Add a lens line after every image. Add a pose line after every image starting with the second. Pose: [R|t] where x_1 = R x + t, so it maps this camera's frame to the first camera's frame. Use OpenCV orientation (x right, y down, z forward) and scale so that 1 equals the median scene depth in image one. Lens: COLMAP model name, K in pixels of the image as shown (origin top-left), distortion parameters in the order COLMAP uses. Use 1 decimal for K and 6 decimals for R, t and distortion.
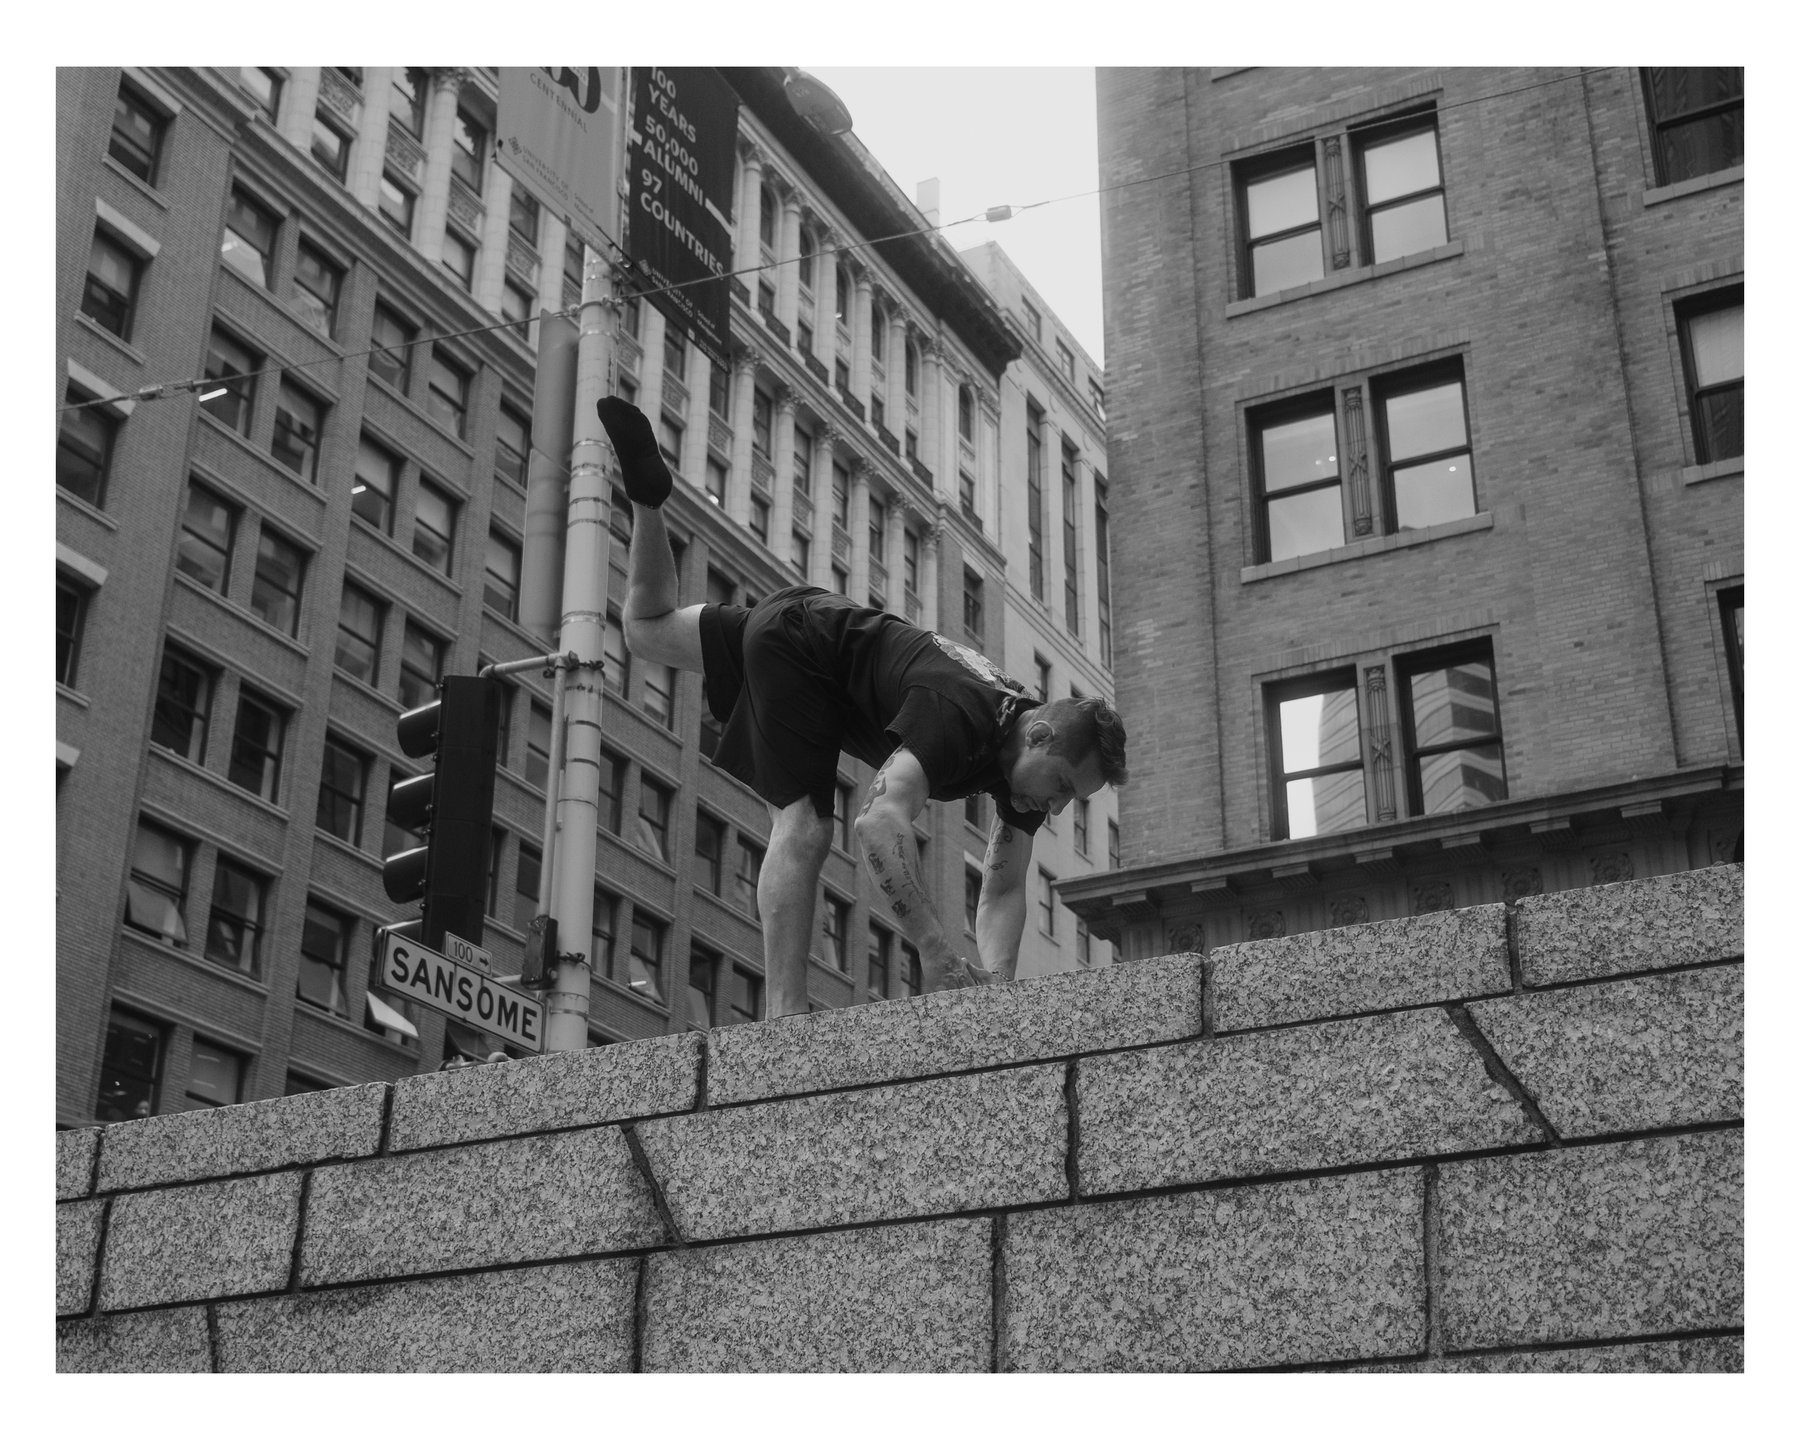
lens RADIAL K [[2504.0, 0, 911.1], [0, 2504.0, 722.0], [0, 0, 1]] dist [-0.008318, 0.000000]
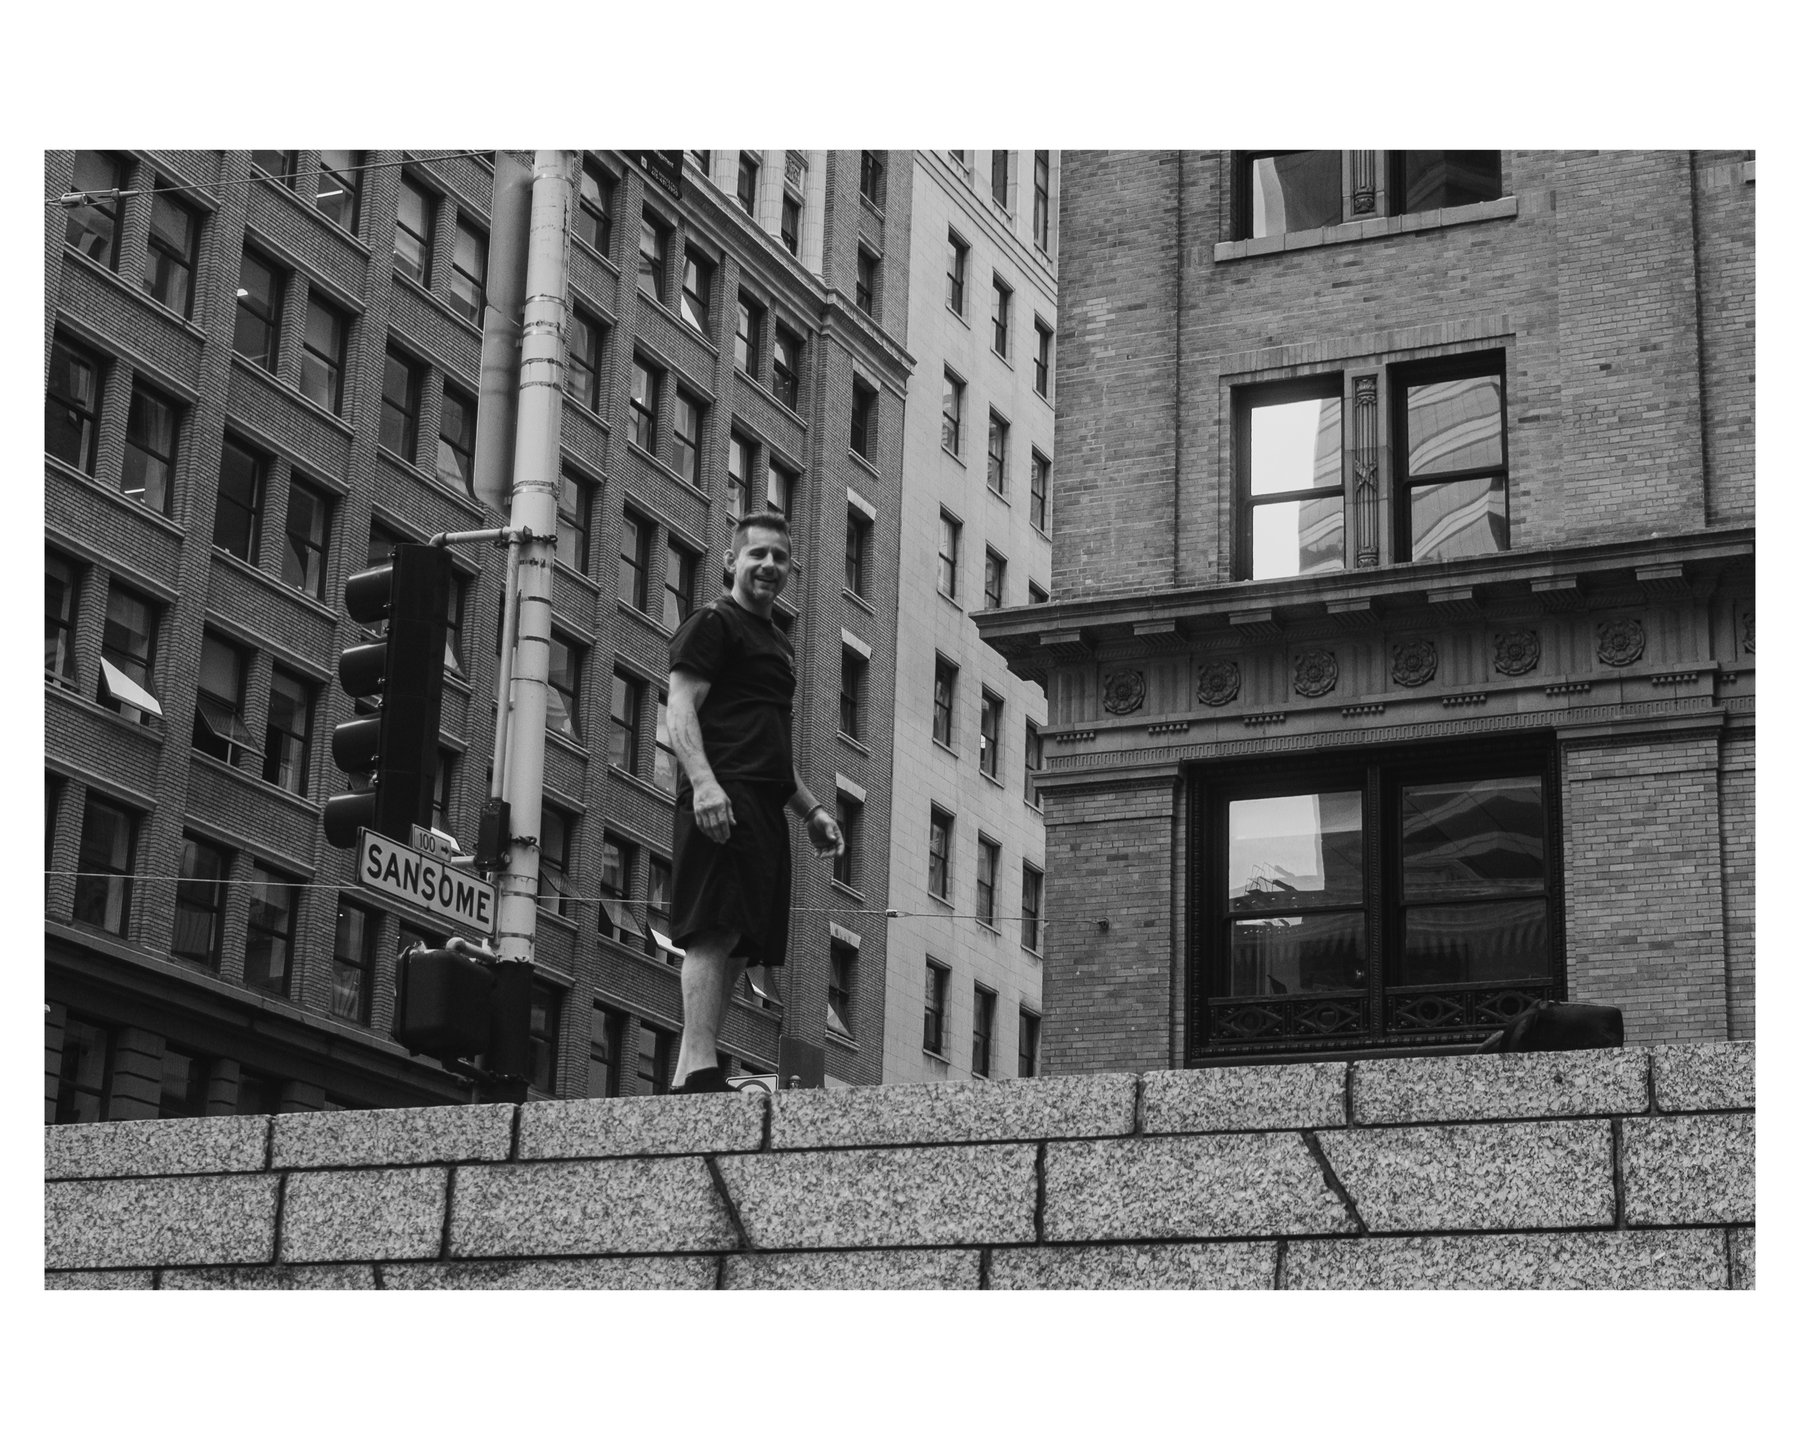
lens RADIAL K [[3221.6, 0, 894.8], [0, 3221.6, 718.2], [0, 0, 1]] dist [-0.008516, 0.000000]
pose [[0.998263, 0.043488, 0.039749, -0.082615], [-0.048122, 0.991086, 0.124227, -0.264169], [-0.033992, -0.125924, 0.991457, -0.627339]]
